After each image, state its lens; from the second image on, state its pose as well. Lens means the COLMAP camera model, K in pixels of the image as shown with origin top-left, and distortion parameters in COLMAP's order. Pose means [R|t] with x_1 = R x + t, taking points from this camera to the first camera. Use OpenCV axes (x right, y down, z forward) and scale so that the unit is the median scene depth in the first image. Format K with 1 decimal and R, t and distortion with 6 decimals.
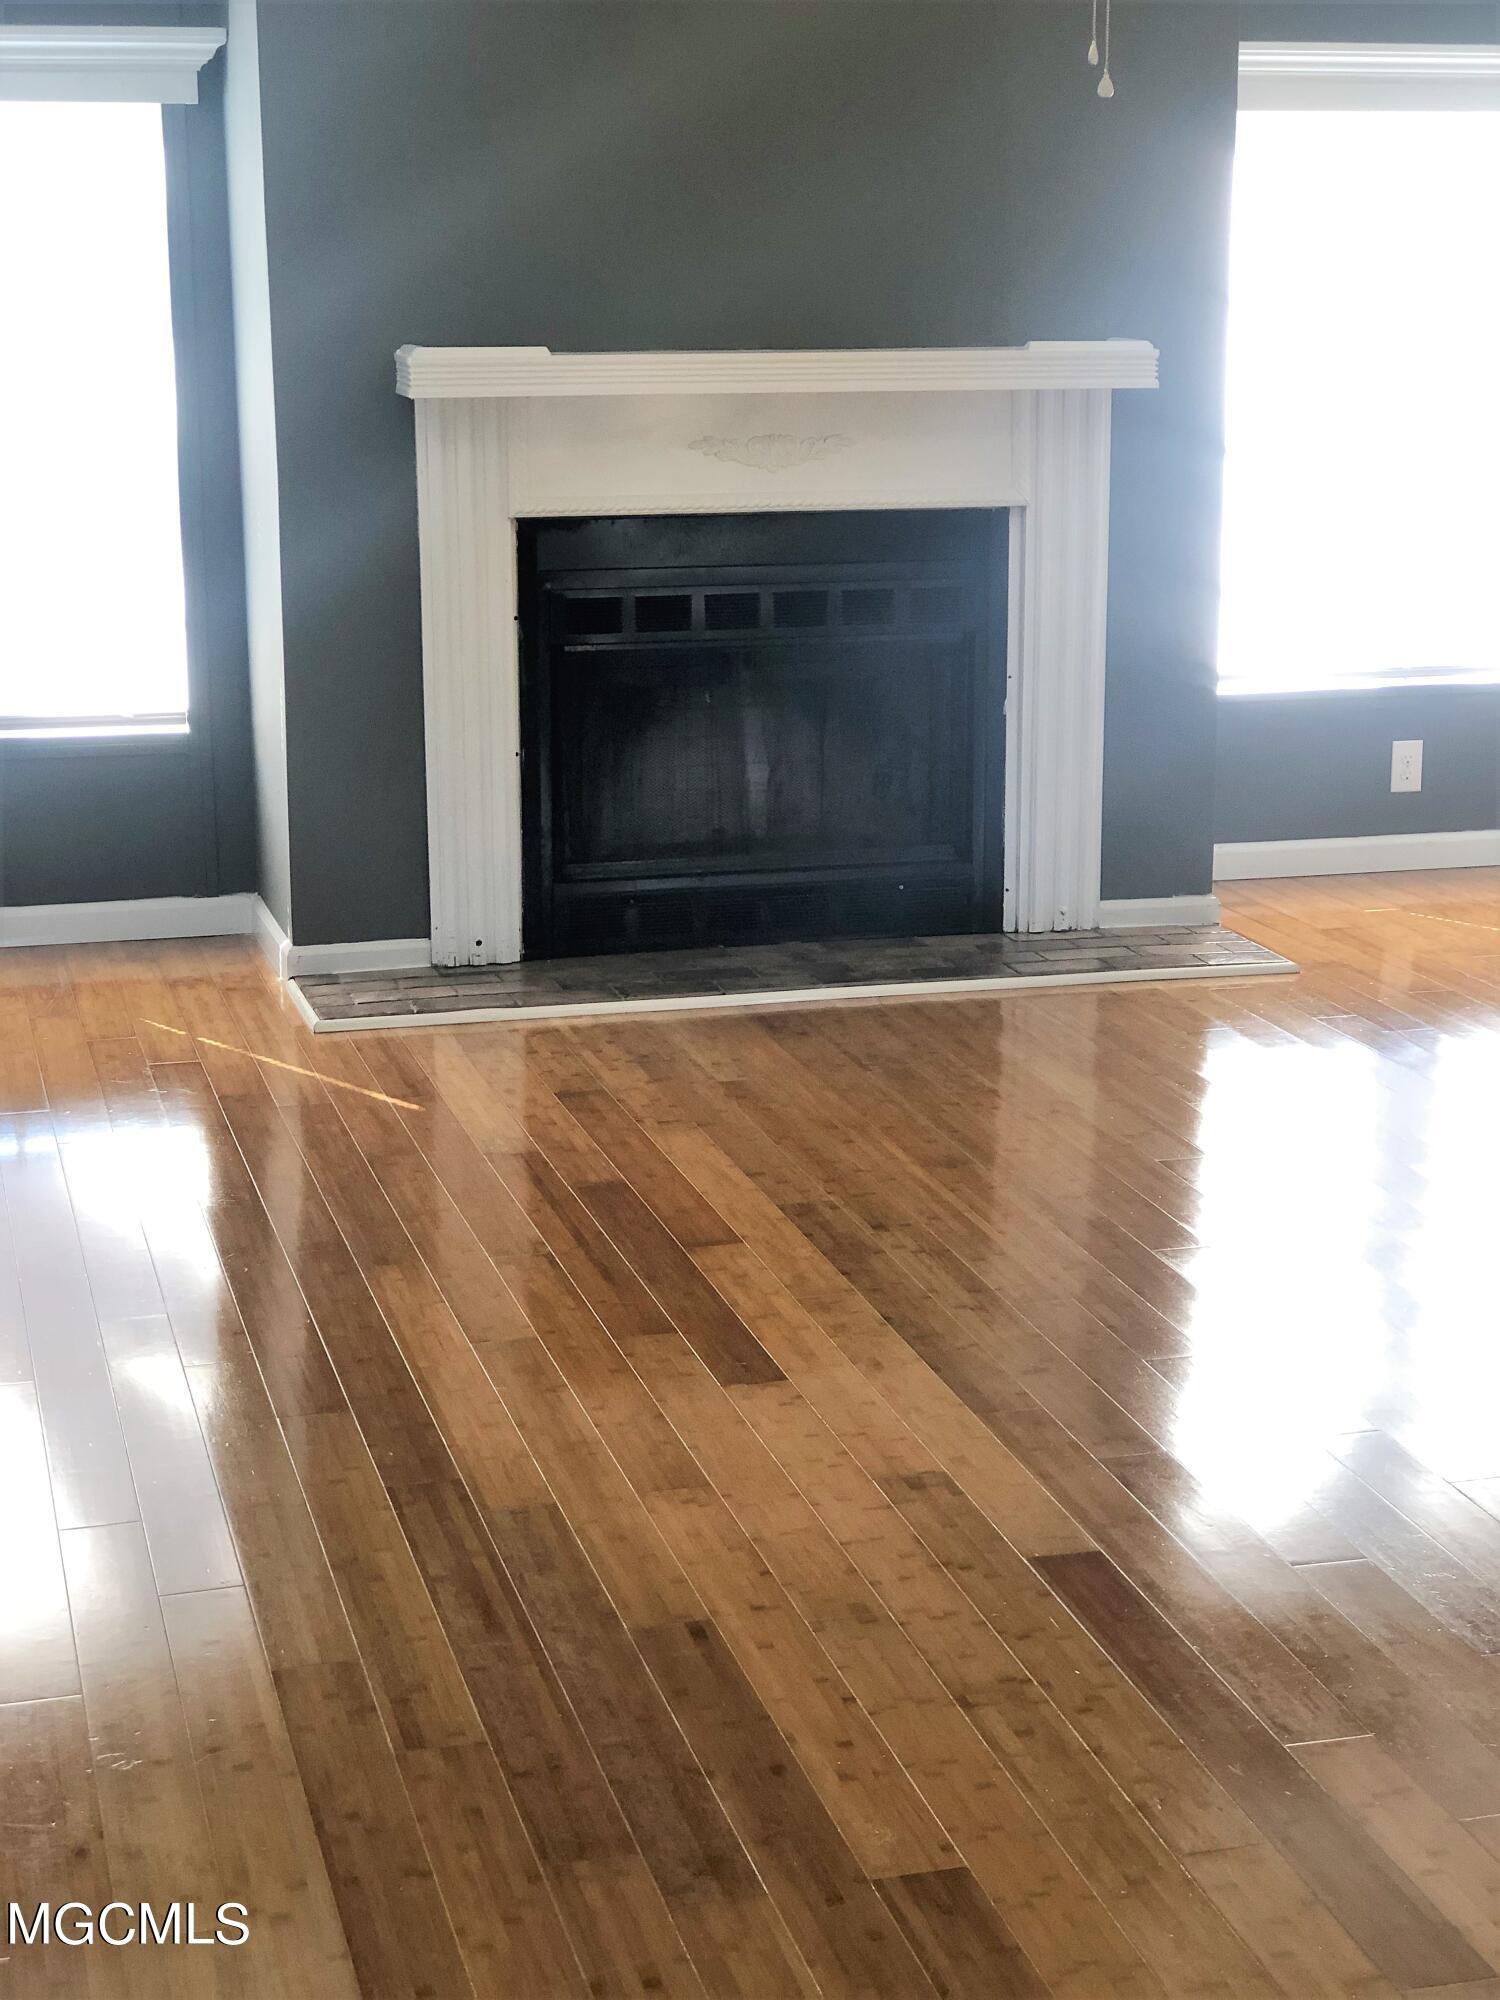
lens RADIAL K [[3335.0, 0, 760.3], [0, 3335.0, 1017.4], [0, 0, 1]] dist [-0.023578, 0.000000]
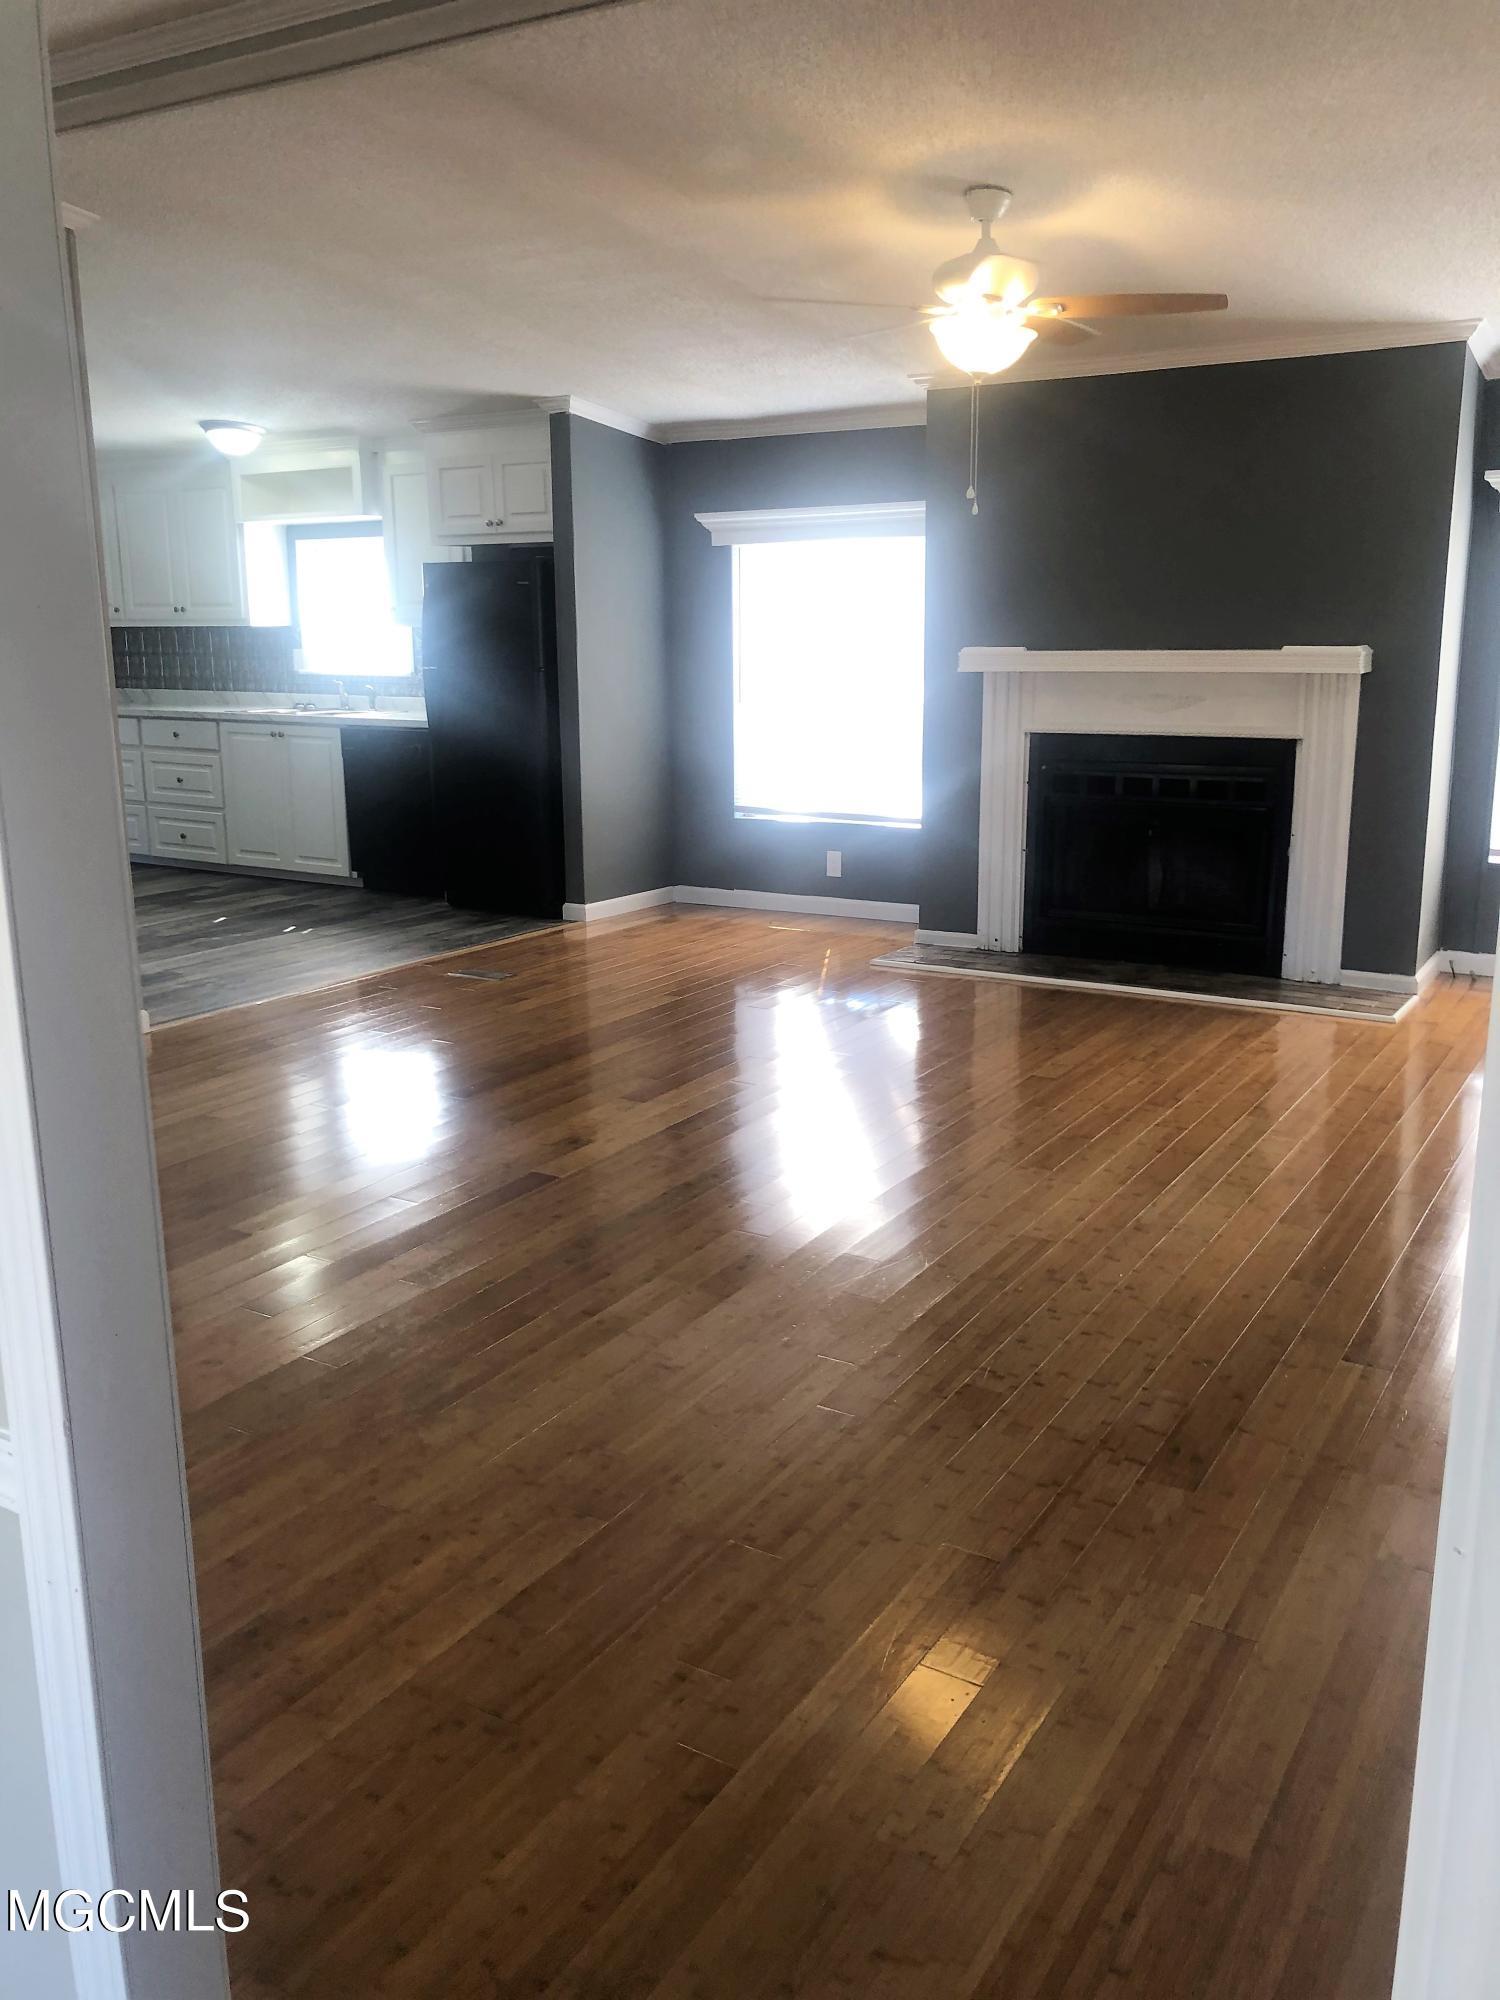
lens RADIAL K [[1660.4, 0, 768.0], [0, 1660.4, 988.5], [0, 0, 1]] dist [0.029597, -0.031536]
pose [[0.668838, 0.154882, -0.727095, 0.504712], [-0.150579, 0.986008, 0.071520, -0.039586], [0.727998, 0.061650, 0.682801, 0.180230]]
